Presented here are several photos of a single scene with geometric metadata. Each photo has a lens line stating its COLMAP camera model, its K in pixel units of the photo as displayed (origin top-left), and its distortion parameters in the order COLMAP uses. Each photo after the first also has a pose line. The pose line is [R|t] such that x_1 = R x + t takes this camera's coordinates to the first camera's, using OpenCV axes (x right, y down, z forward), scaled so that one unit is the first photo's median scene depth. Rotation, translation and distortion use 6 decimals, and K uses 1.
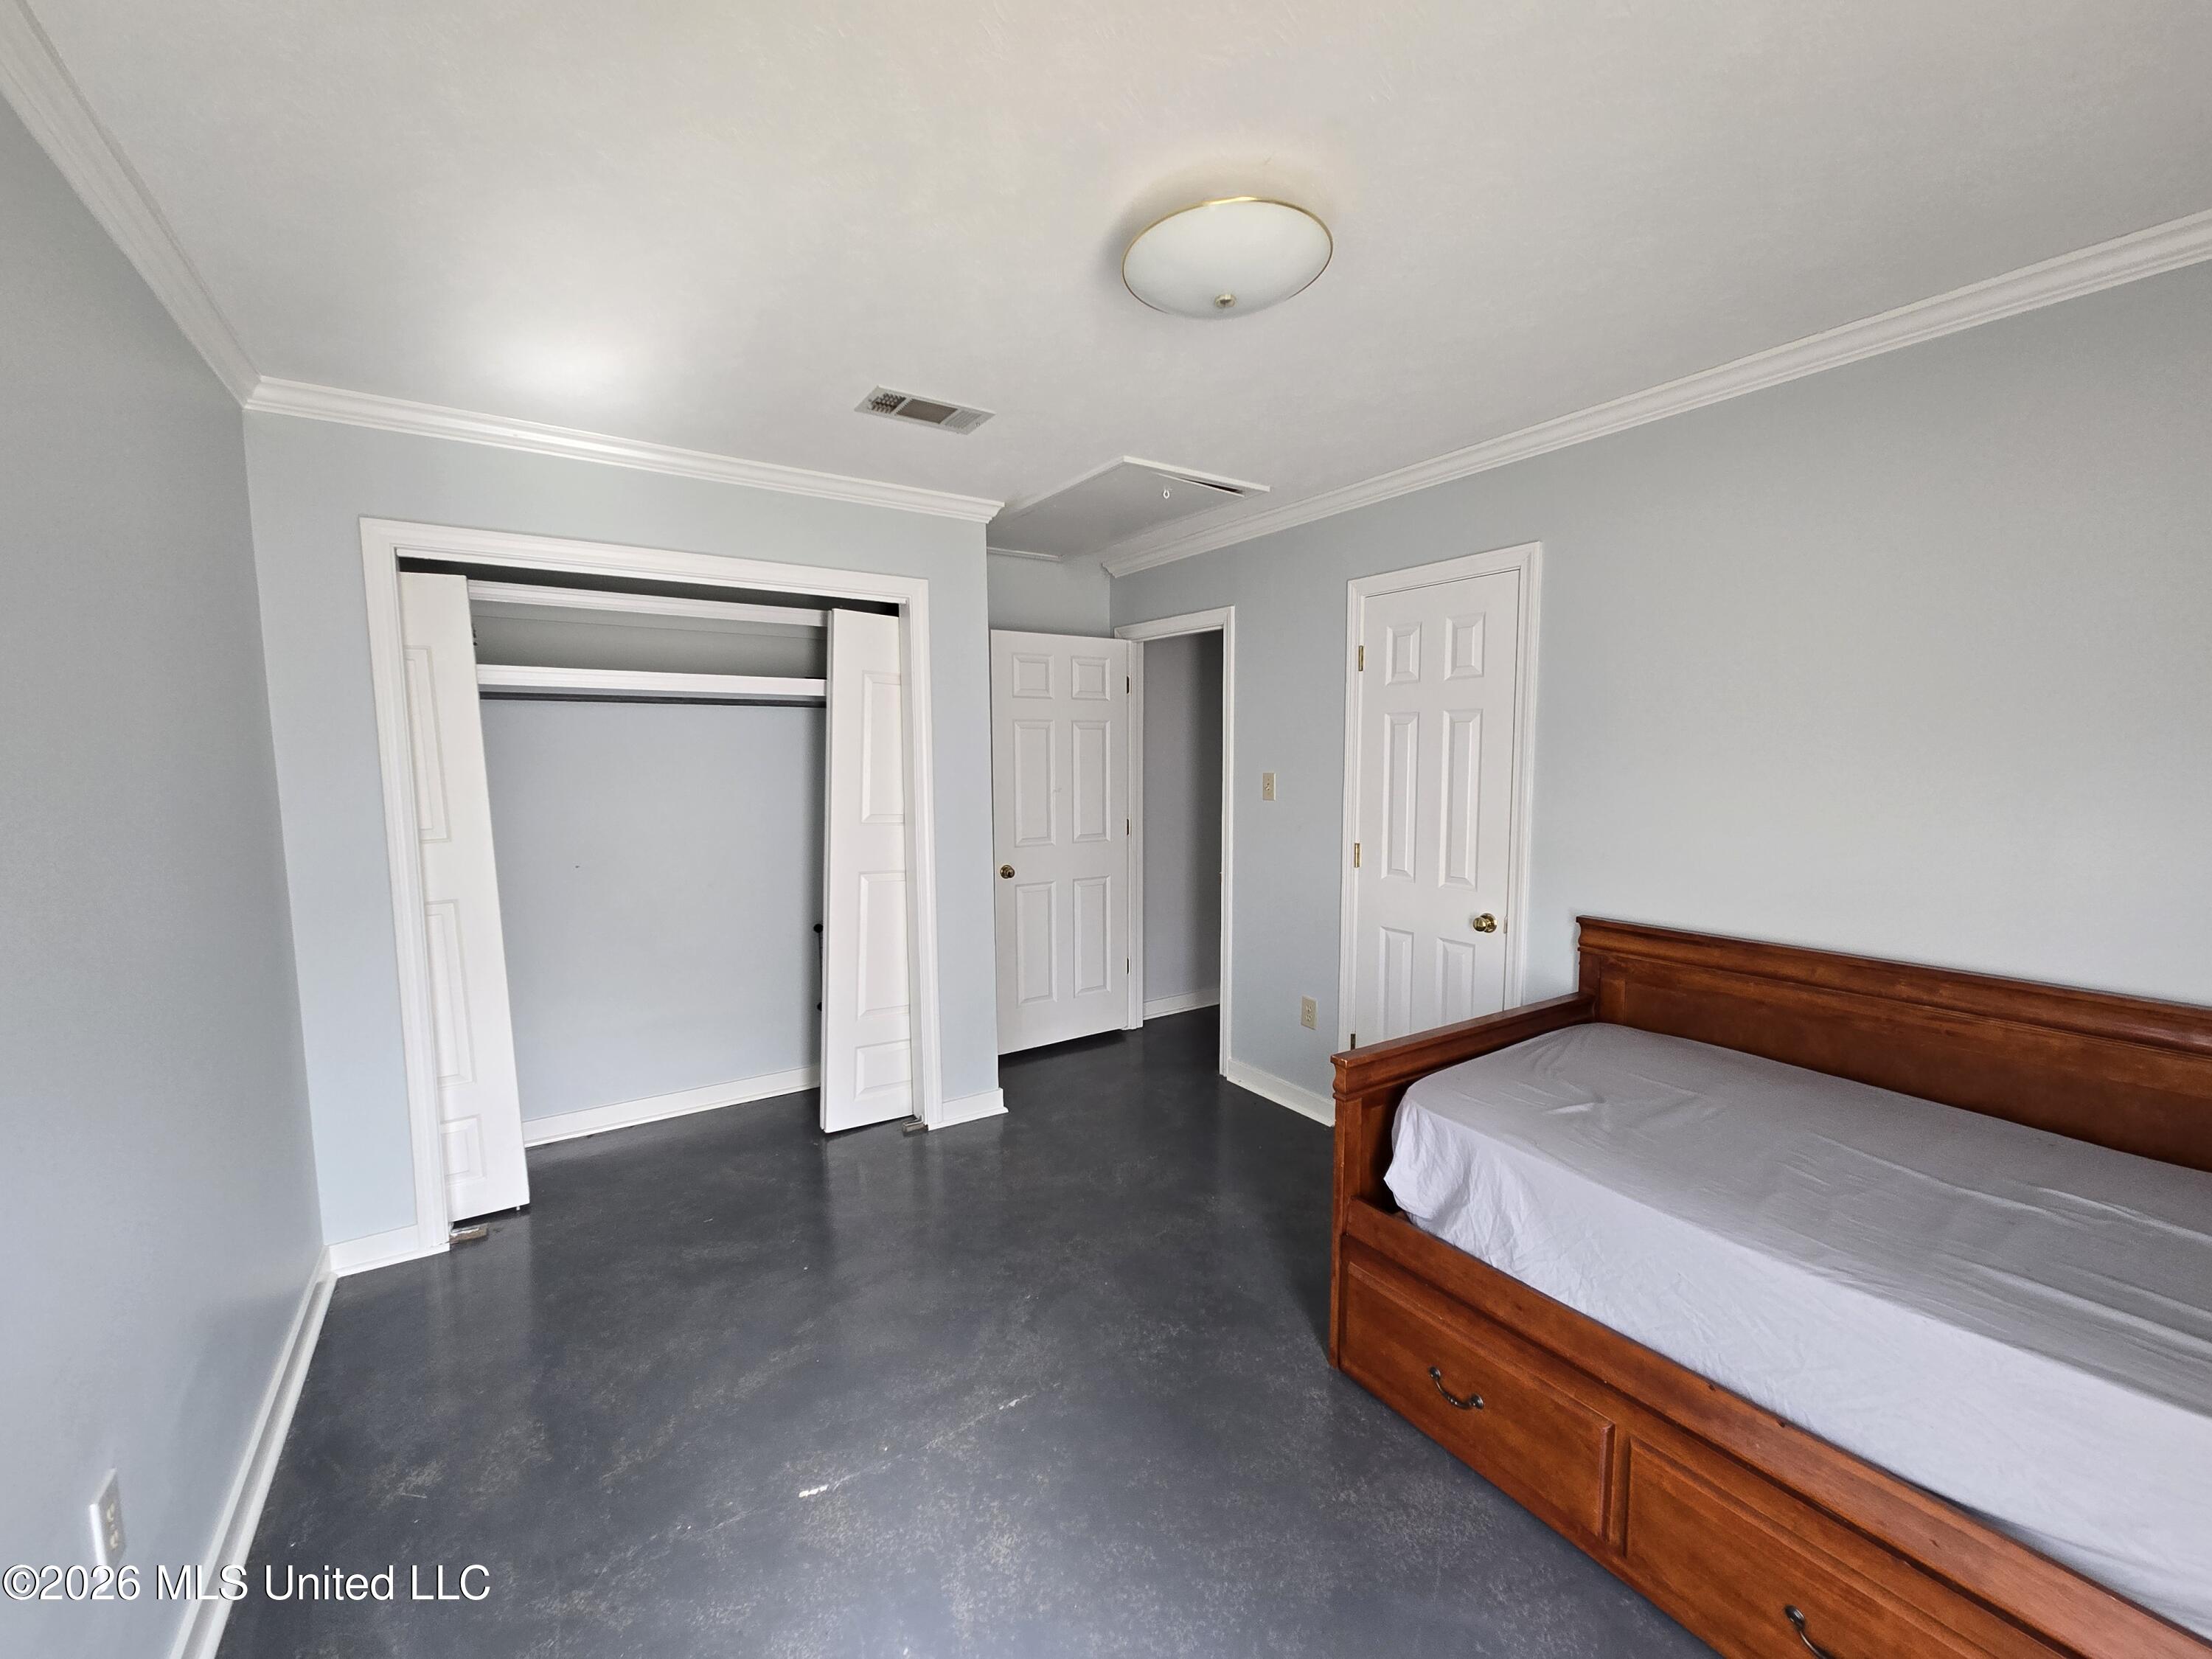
lens RADIAL K [[915.9, 0, 1103.6], [0, 915.9, 841.7], [0, 0, 1]] dist [-0.000219, -0.000189]
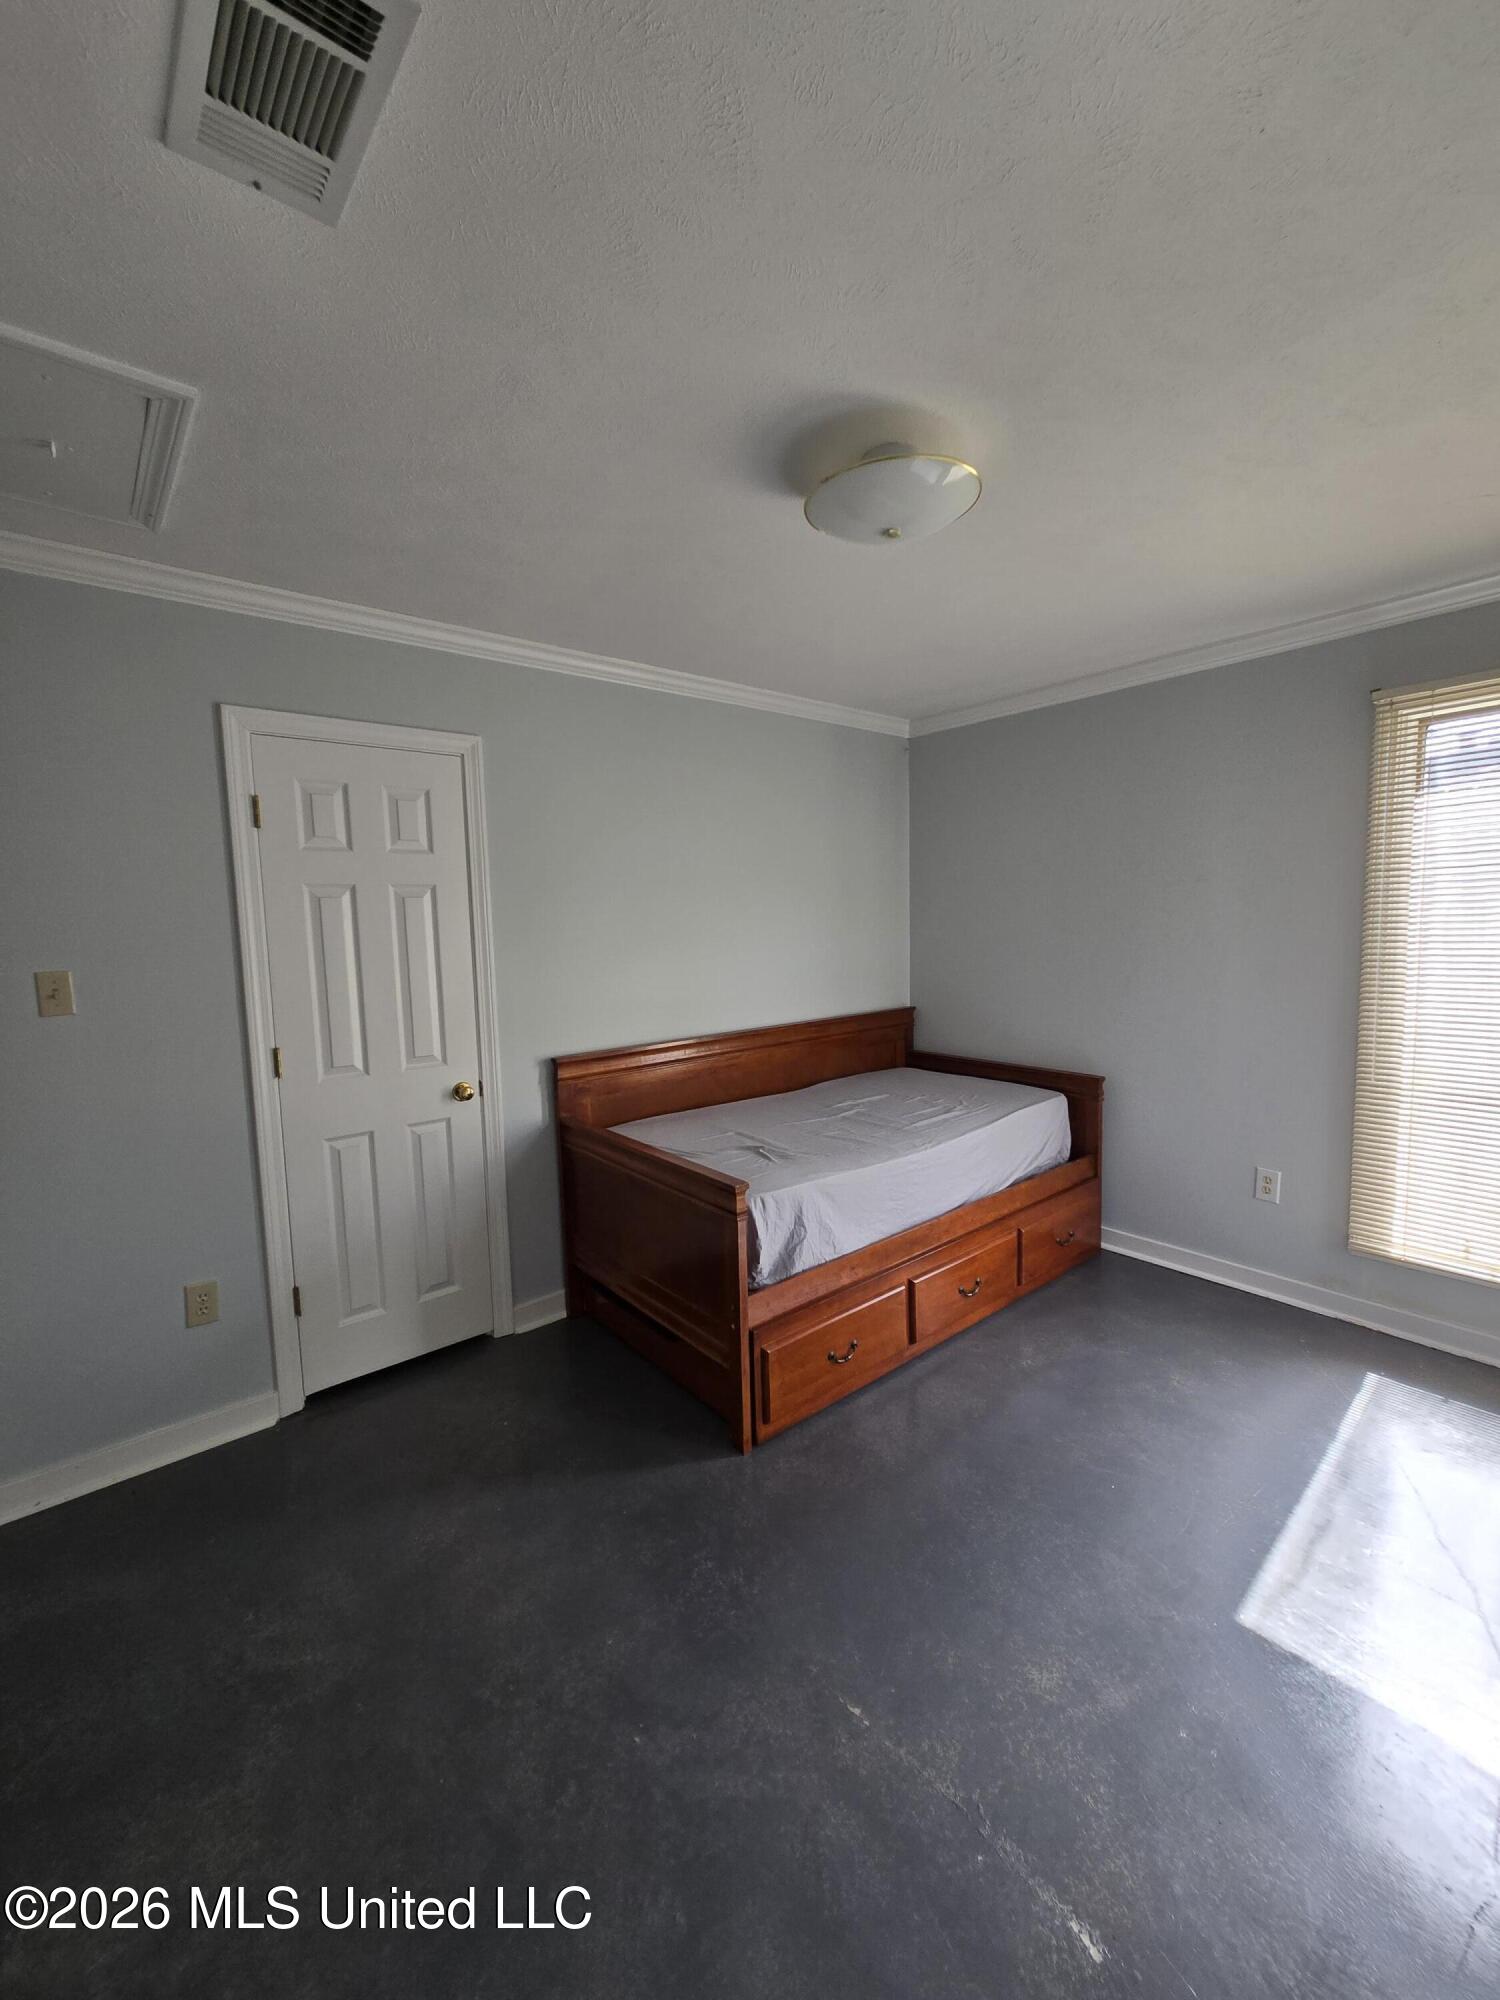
lens RADIAL K [[817.0, 0, 750.0], [0, 817.0, 1000.0], [0, 0, 1]] dist [-0.001860, -0.000706]
pose [[-0.122975, -0.087387, 0.988555, -0.748237], [0.124343, 0.986909, 0.102710, -0.096866], [-0.984589, 0.135551, -0.110500, 1.086429]]
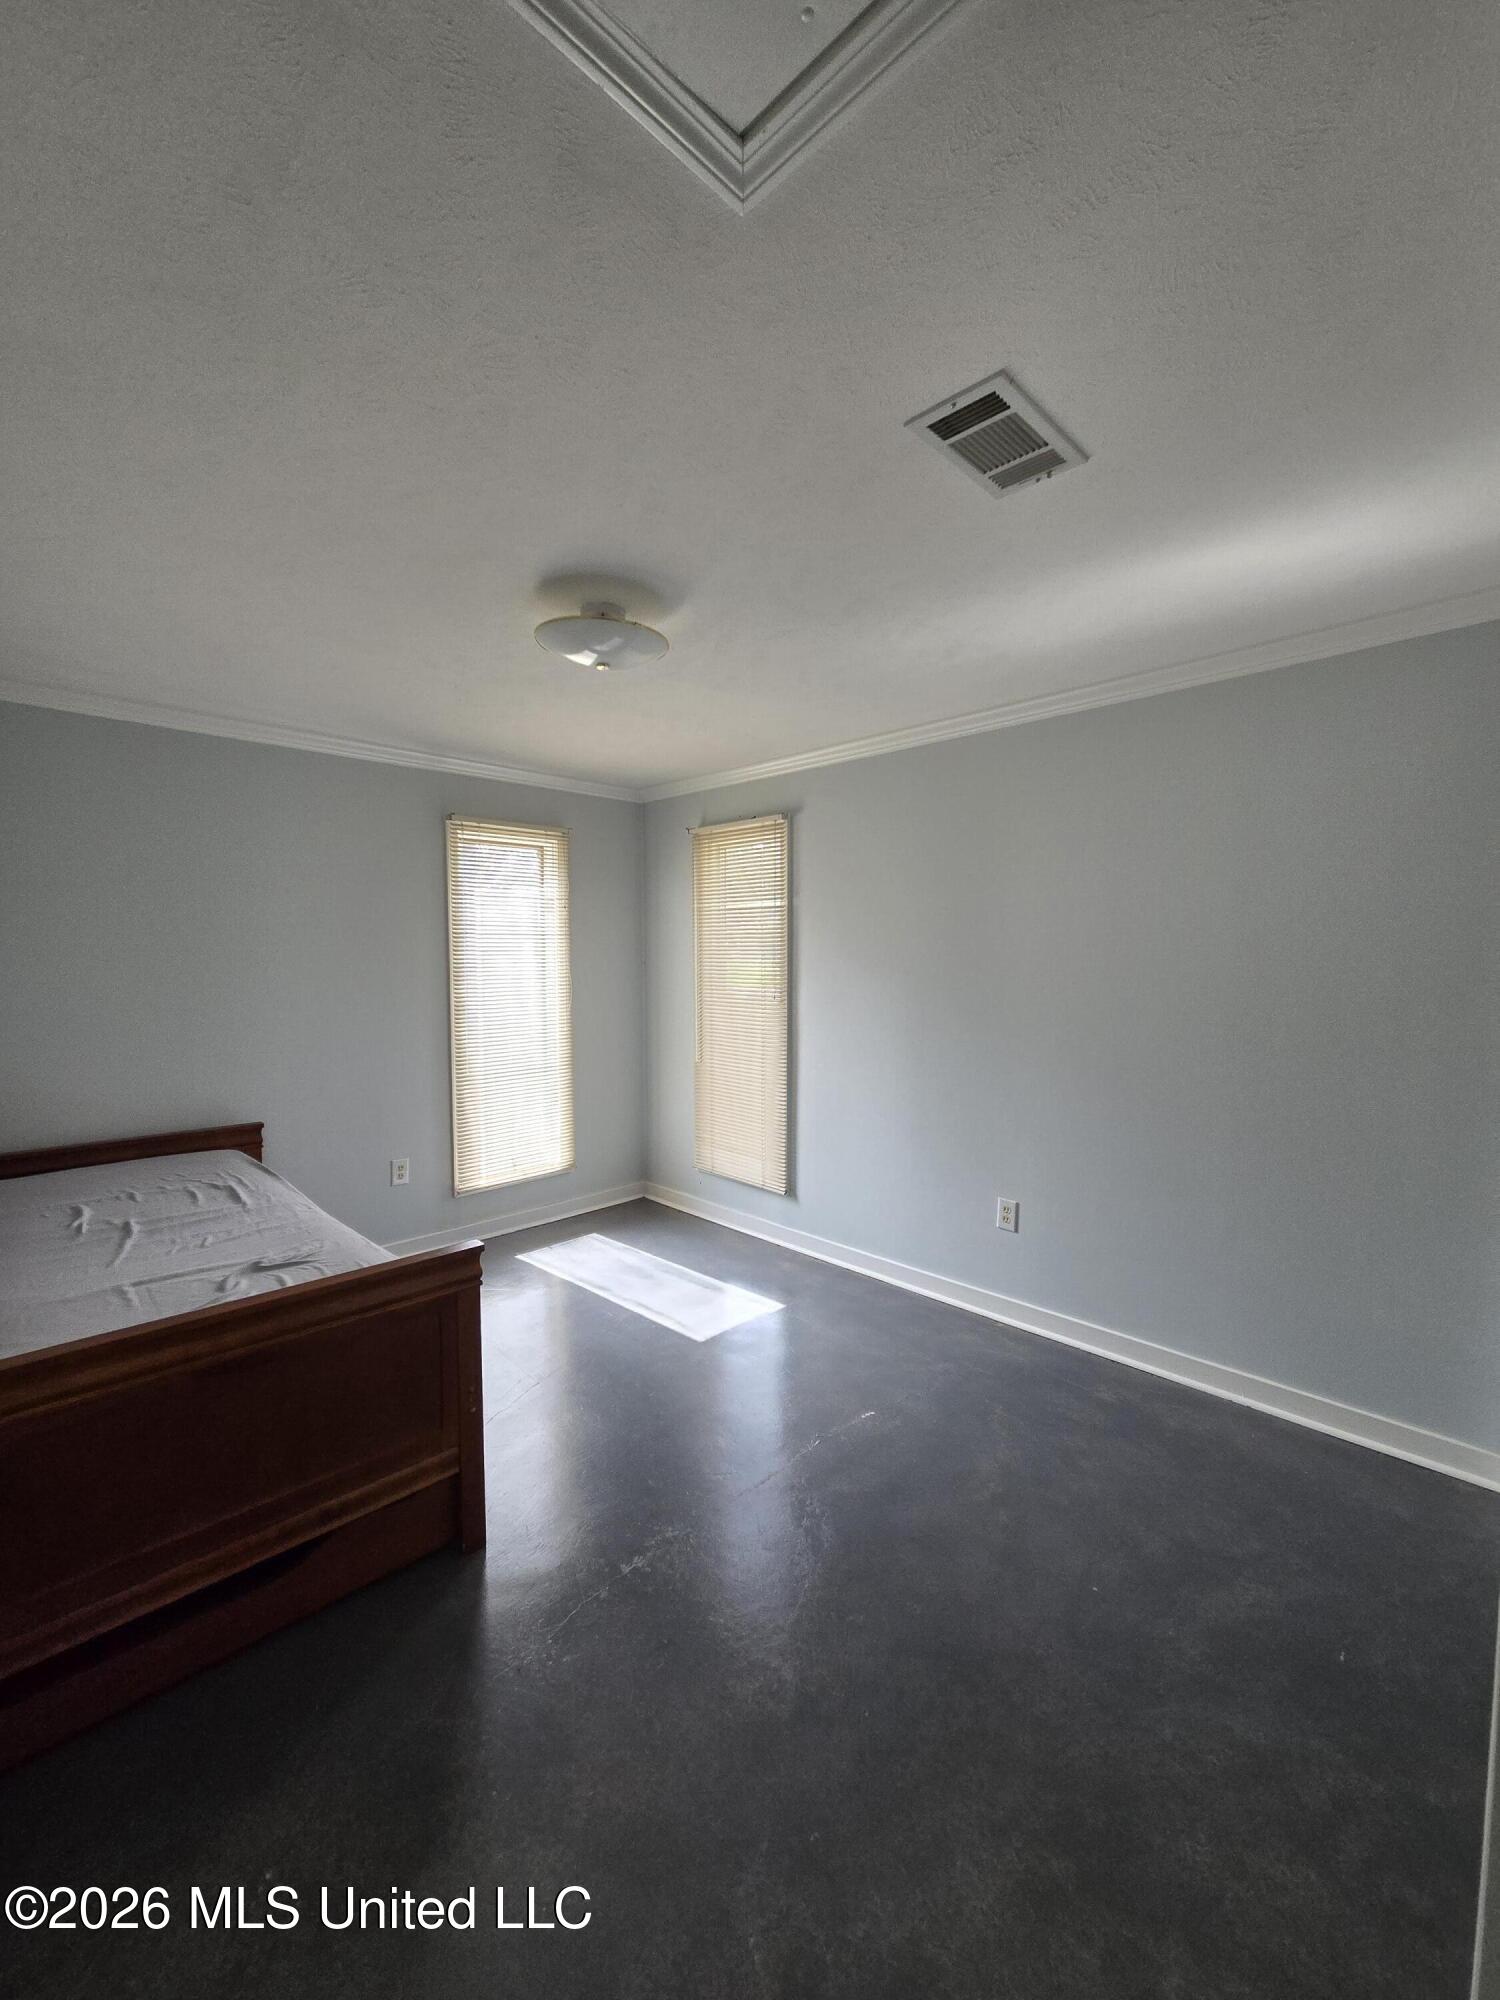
lens RADIAL K [[817.0, 0, 750.0], [0, 817.0, 1000.0], [0, 0, 1]] dist [-0.001860, -0.000706]
pose [[-0.978619, 0.017490, -0.204938, 0.141513], [-0.015075, 0.987599, 0.156270, -0.195842], [0.205130, 0.156018, -0.966219, 1.960263]]
